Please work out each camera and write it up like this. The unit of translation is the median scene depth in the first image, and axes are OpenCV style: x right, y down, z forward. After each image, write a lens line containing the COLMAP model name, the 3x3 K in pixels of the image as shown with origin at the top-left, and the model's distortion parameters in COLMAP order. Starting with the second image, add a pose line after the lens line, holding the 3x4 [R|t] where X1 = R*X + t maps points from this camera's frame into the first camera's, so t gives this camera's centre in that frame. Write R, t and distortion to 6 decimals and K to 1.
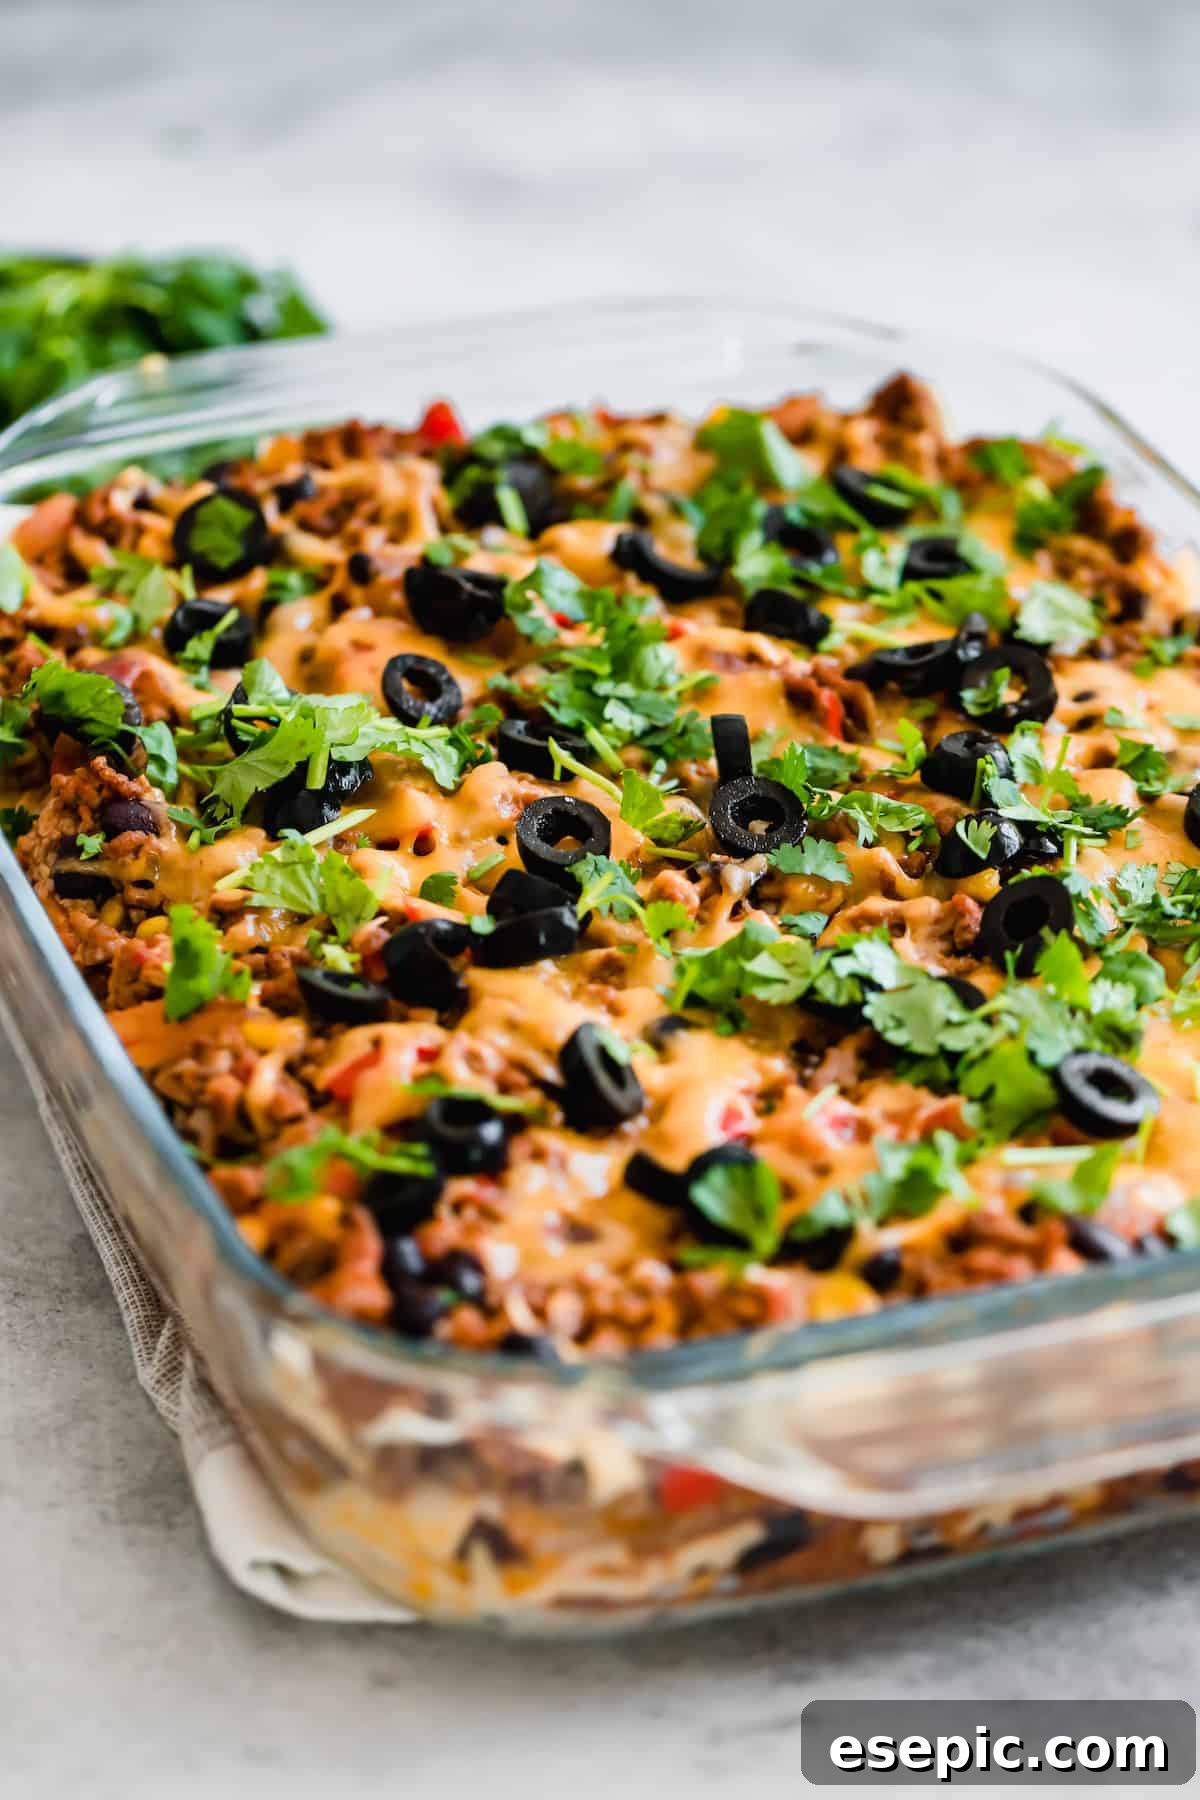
lens RADIAL K [[5398.1, 0, 600.0], [0, 5398.1, 900.0], [0, 0, 1]] dist [-0.251672, 0.205458]
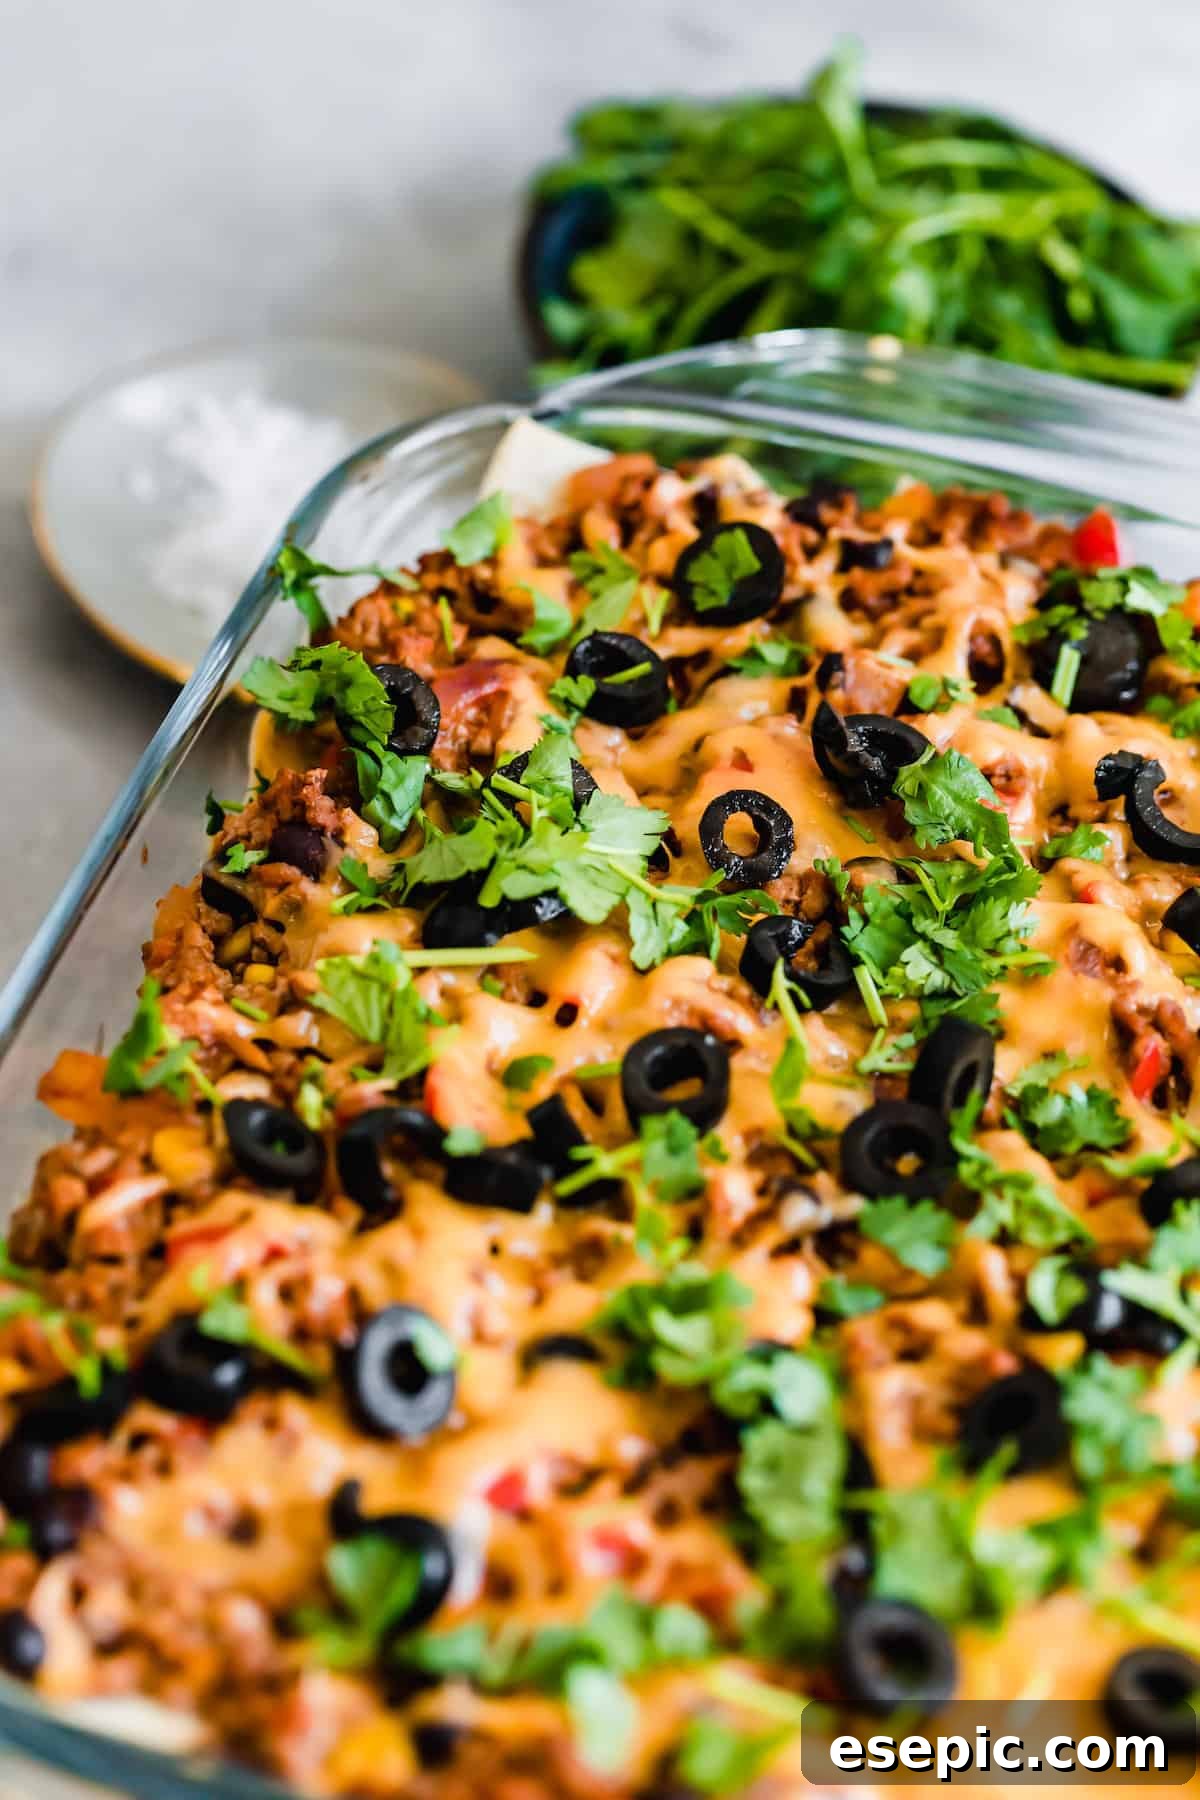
lens RADIAL K [[5398.1, 0, 600.0], [0, 5398.1, 900.0], [0, 0, 1]] dist [-0.251672, 0.205458]
pose [[0.799639, 0.410542, -0.438215, 0.338425], [-0.358288, 0.911836, 0.200463, -0.199855], [0.481879, -0.003291, 0.876232, 0.245060]]
